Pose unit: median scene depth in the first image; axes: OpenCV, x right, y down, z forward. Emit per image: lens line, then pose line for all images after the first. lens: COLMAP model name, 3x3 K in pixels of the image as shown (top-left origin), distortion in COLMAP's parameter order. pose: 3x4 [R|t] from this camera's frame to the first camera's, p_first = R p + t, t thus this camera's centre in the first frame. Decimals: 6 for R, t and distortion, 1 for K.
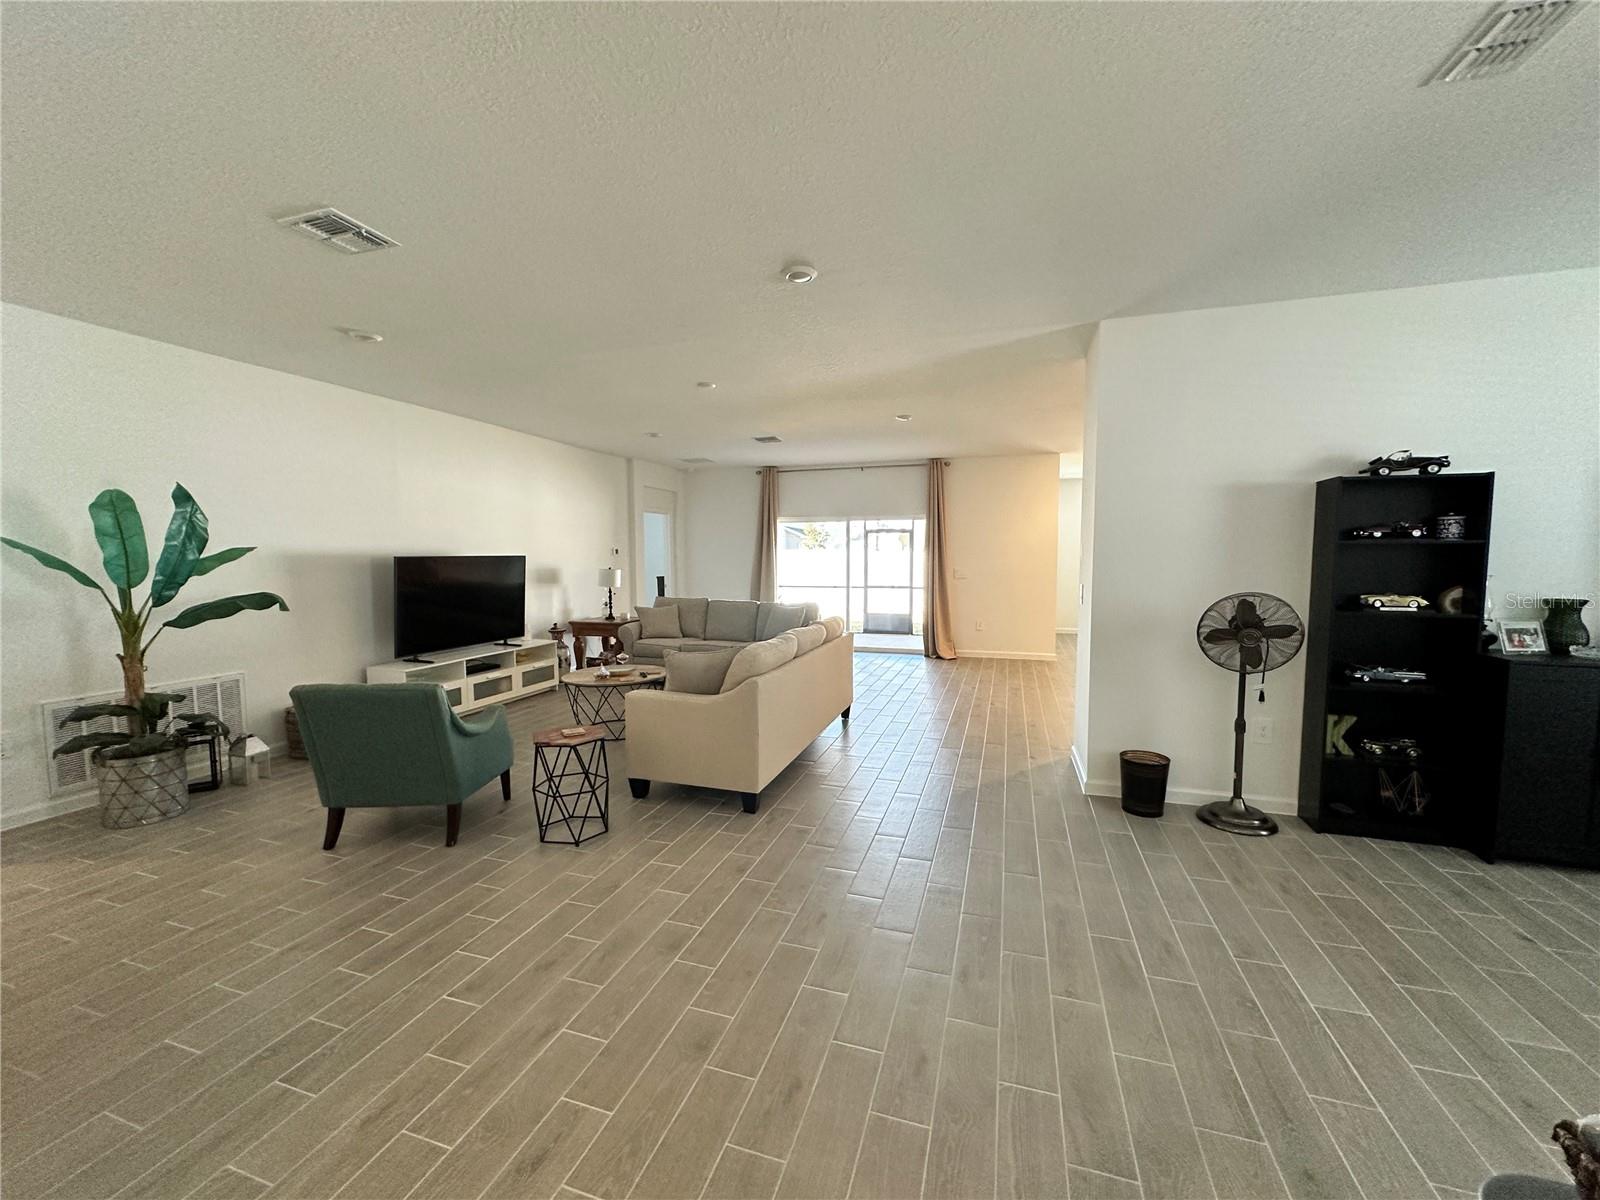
lens RADIAL K [[646.6, 0, 801.0], [0, 646.6, 596.1], [0, 0, 1]] dist [0.001187, -0.000078]
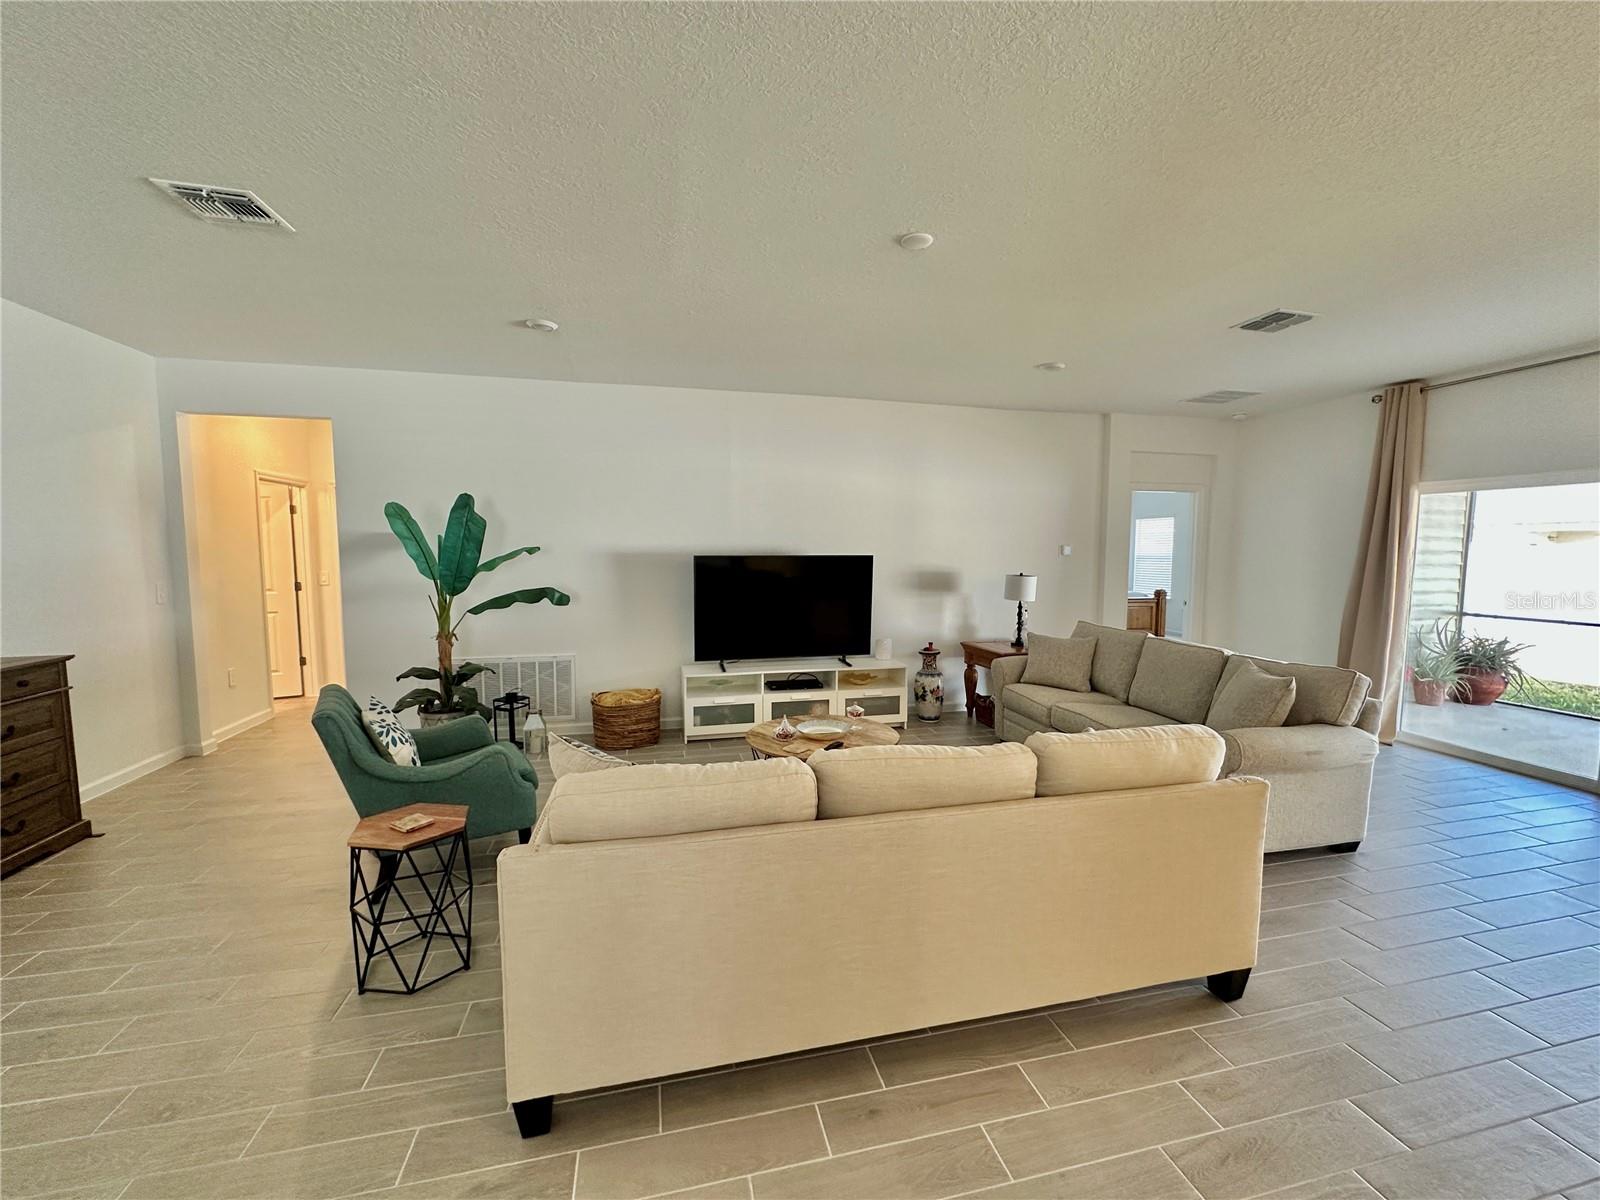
lens RADIAL K [[640.4, 0, 800.0], [0, 640.4, 600.0], [0, 0, 1]] dist [-0.002522, -0.000144]
pose [[0.518015, 0.072754, -0.852272, 0.218852], [-0.059932, 0.997015, 0.048682, -0.042071], [0.853269, 0.025860, 0.520829, 0.527718]]
